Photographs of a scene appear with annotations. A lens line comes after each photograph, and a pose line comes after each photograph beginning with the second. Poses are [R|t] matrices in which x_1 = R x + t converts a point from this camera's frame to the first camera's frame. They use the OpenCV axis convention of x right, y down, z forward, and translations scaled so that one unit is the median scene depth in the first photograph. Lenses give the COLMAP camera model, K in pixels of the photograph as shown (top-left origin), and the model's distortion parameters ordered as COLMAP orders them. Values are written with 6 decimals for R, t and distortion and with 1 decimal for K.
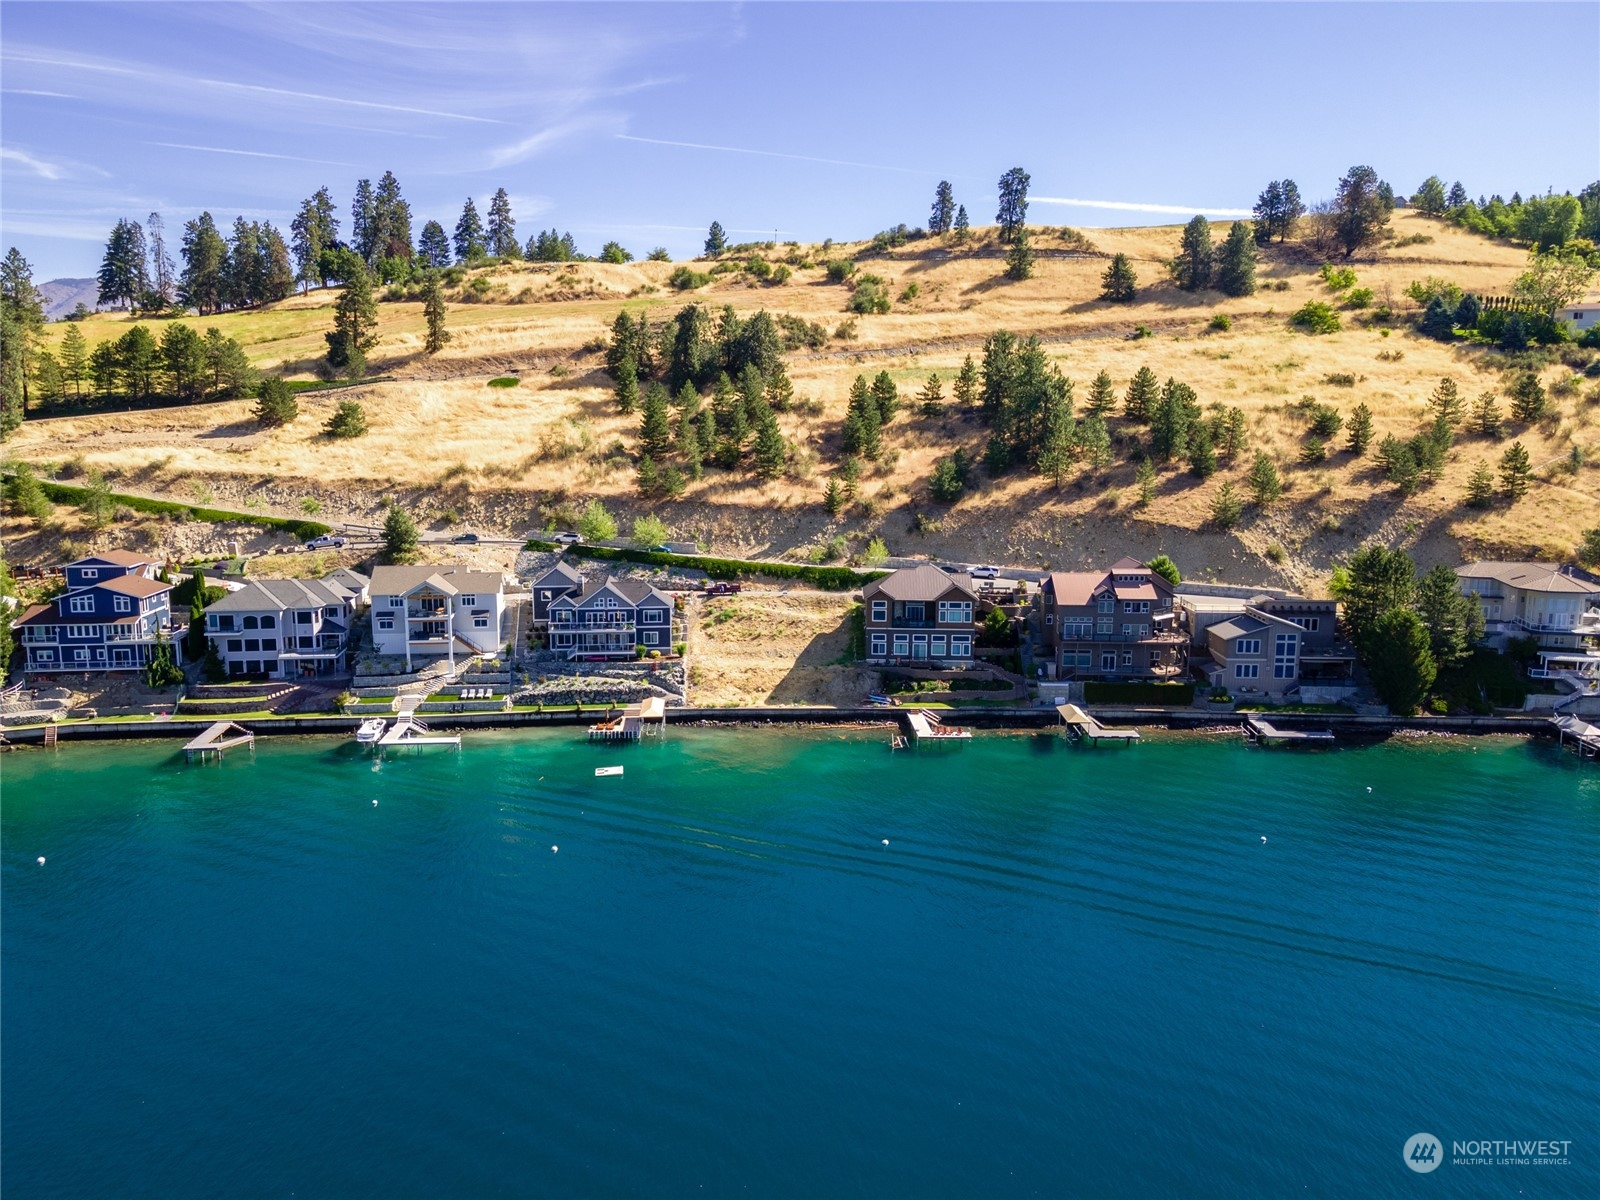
lens RADIAL K [[1142.0, 0, 778.1], [0, 1142.0, 602.1], [0, 0, 1]] dist [0.041205, -0.004487]
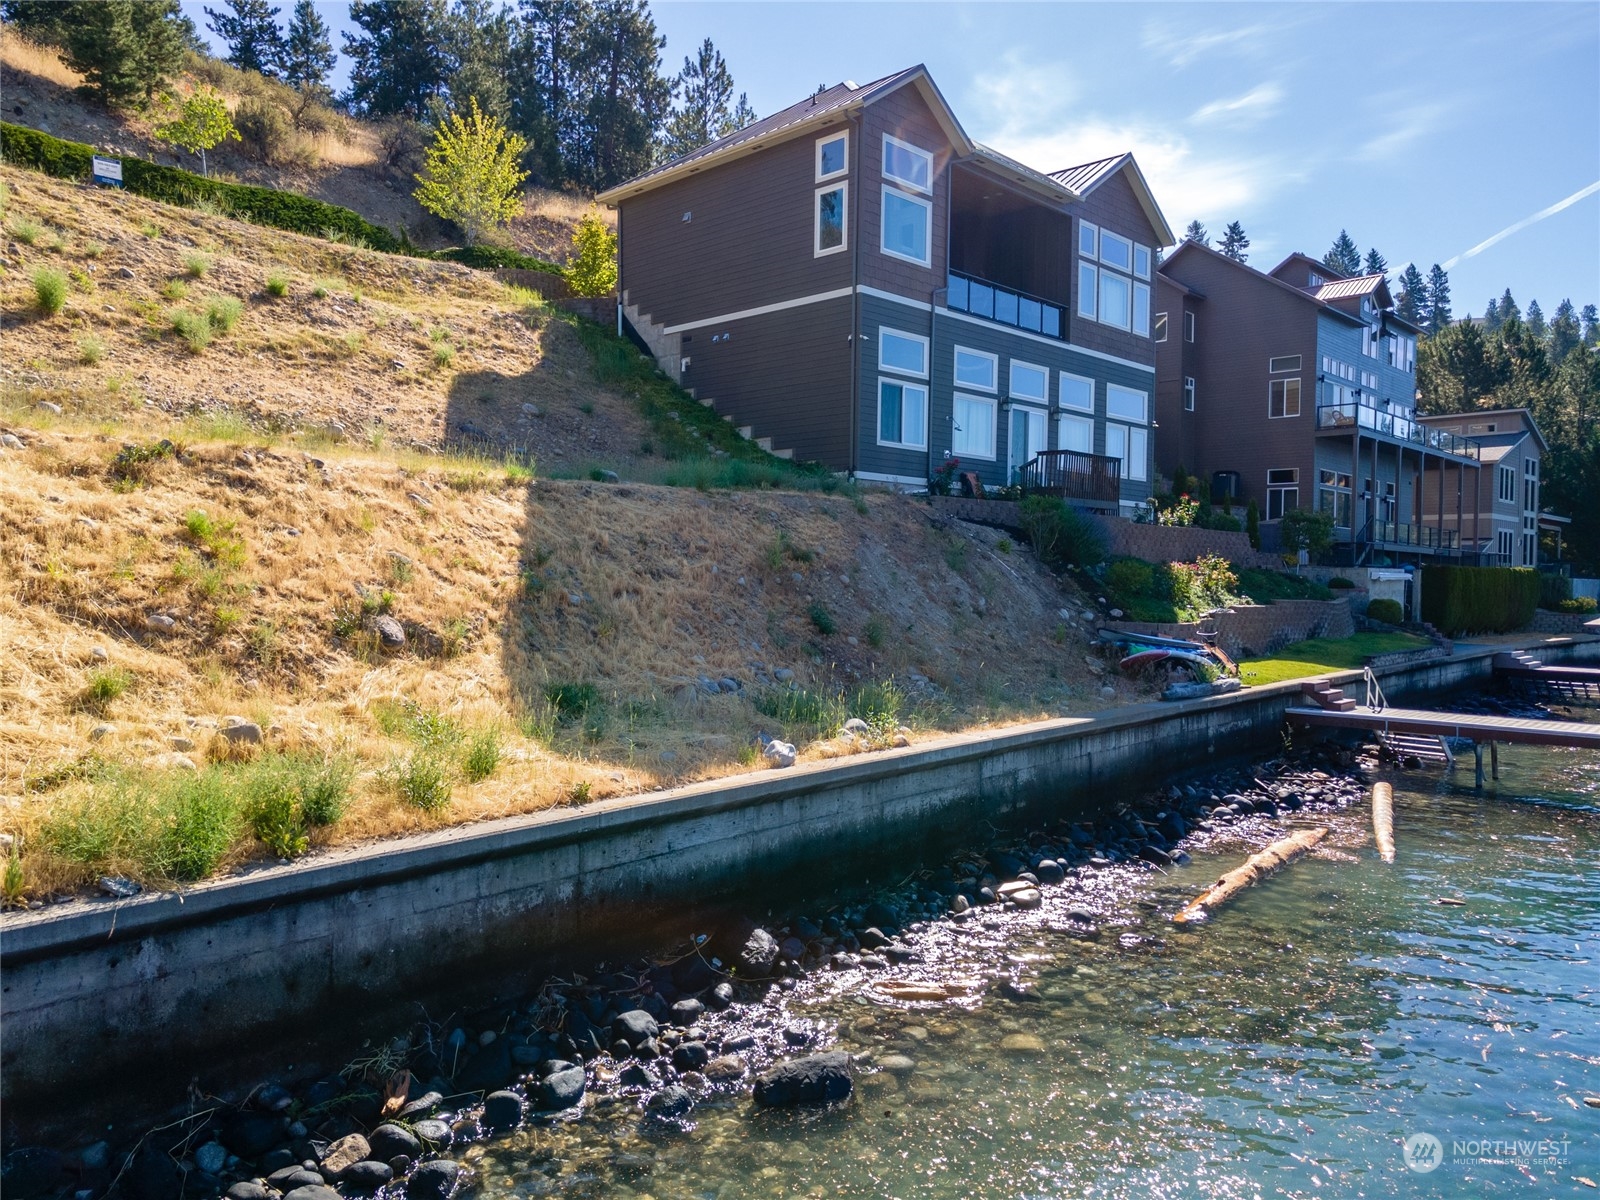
lens RADIAL K [[1165.8, 0, 784.3], [0, 1165.8, 583.9], [0, 0, 1]] dist [0.042829, -0.001532]
pose [[0.662092, 0.000870, 0.749422, -0.052859], [0.111557, 0.988744, -0.099706, 0.070787], [-0.741073, 0.149618, 0.654542, 0.762659]]
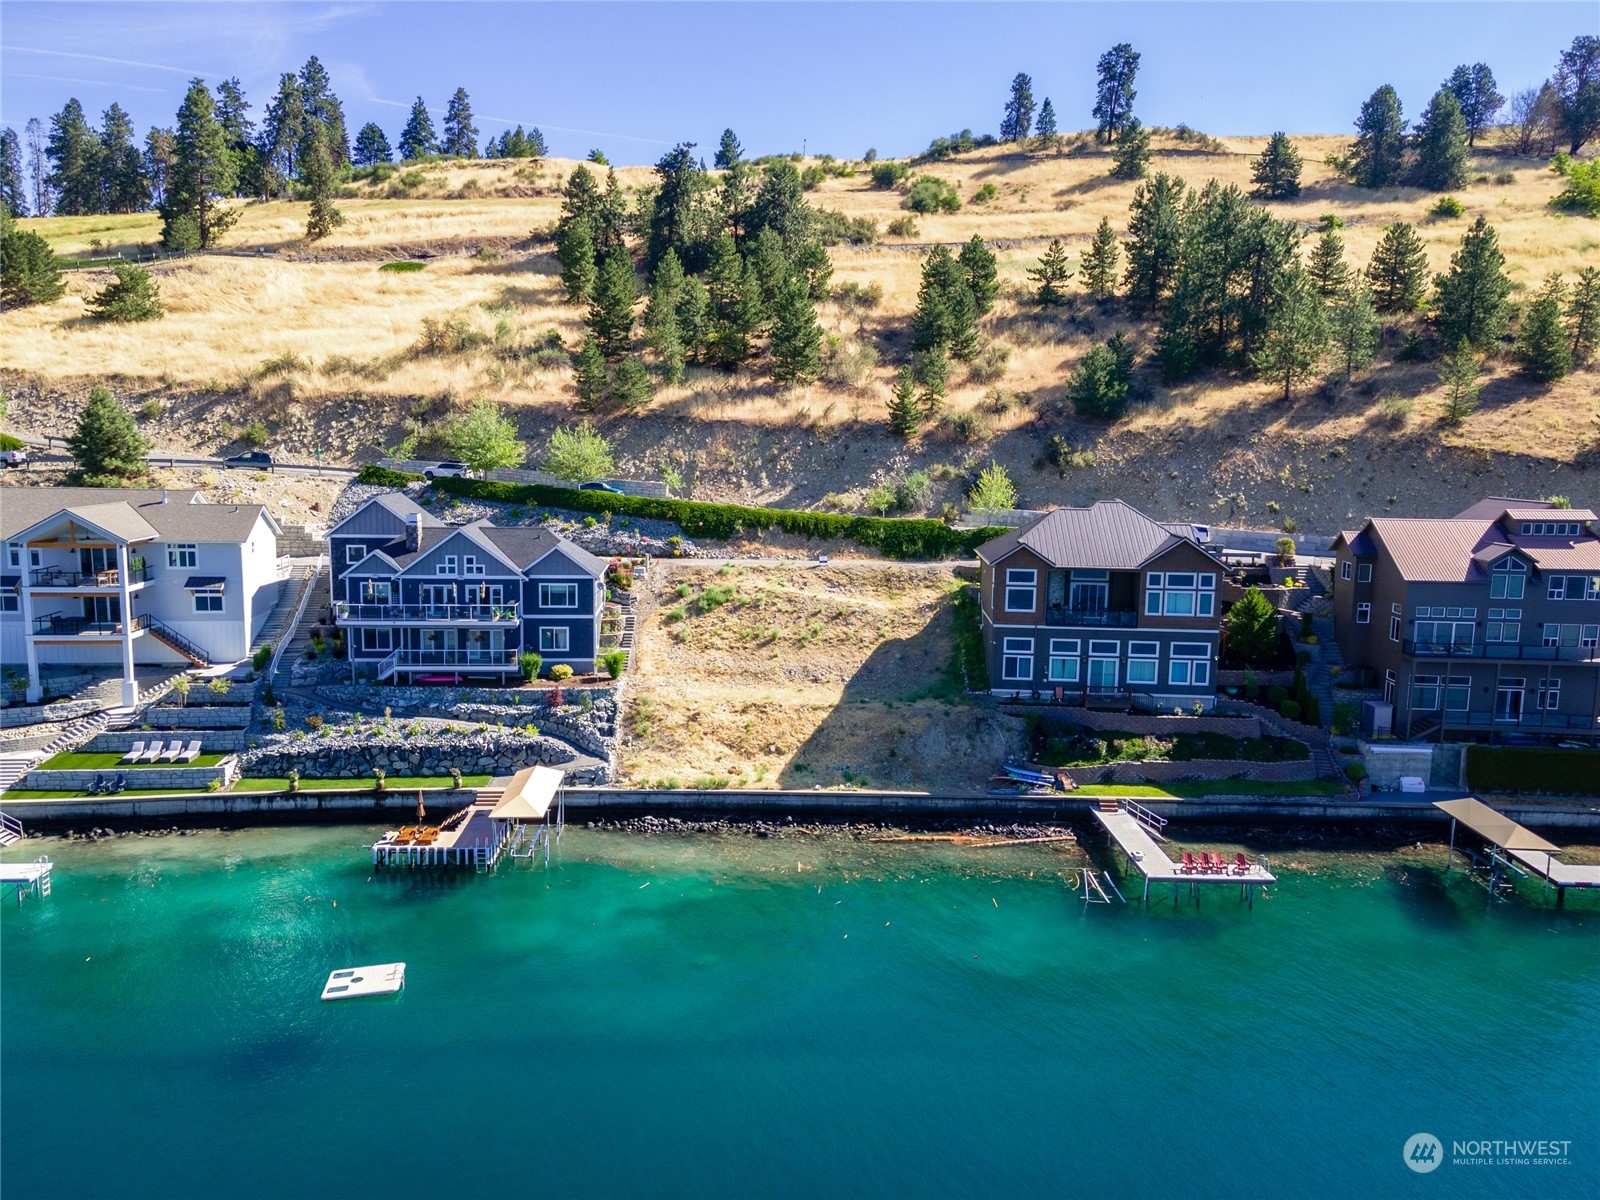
lens RADIAL K [[1142.0, 0, 778.1], [0, 1142.0, 602.1], [0, 0, 1]] dist [0.041205, -0.004487]
pose [[0.999766, 0.013973, -0.016540, -0.005418], [-0.014310, 0.999688, -0.020450, 0.020563], [0.016249, 0.020681, 0.999654, 0.433035]]
